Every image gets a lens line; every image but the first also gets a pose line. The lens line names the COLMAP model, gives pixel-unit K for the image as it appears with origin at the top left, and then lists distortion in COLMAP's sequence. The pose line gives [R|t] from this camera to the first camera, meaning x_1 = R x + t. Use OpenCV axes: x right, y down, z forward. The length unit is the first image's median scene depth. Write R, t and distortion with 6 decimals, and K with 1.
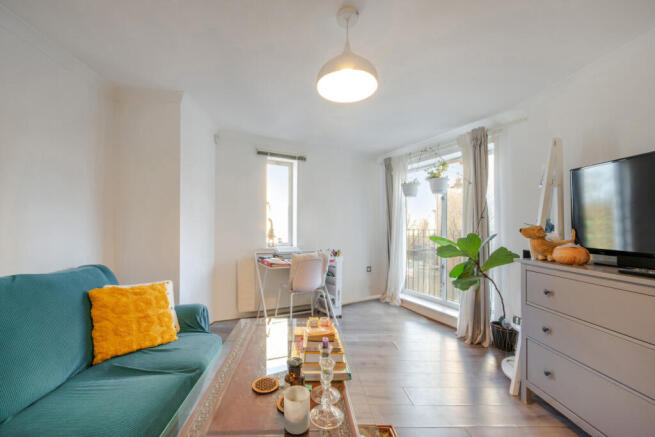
lens RADIAL K [[266.5, 0, 296.9], [0, 266.5, 232.5], [0, 0, 1]] dist [-0.000310, -0.000068]
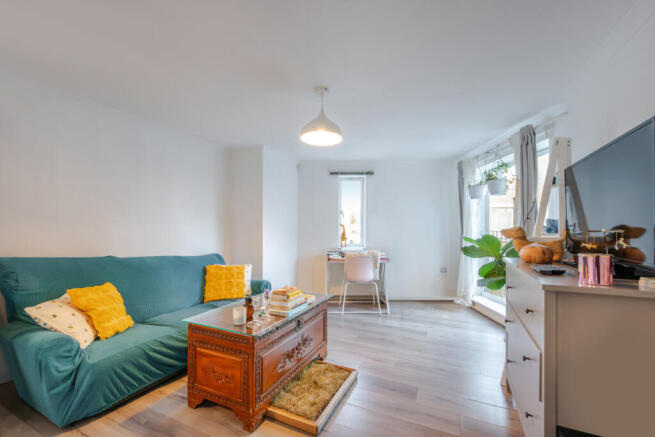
lens RADIAL K [[254.1, 0, 319.7], [0, 254.1, 235.4], [0, 0, 1]] dist [0.001039, 0.000124]
pose [[0.905418, -0.006154, -0.424478, 0.393536], [0.004302, 0.999977, -0.005322, 0.007235], [0.424500, 0.002992, 0.905423, -0.161636]]
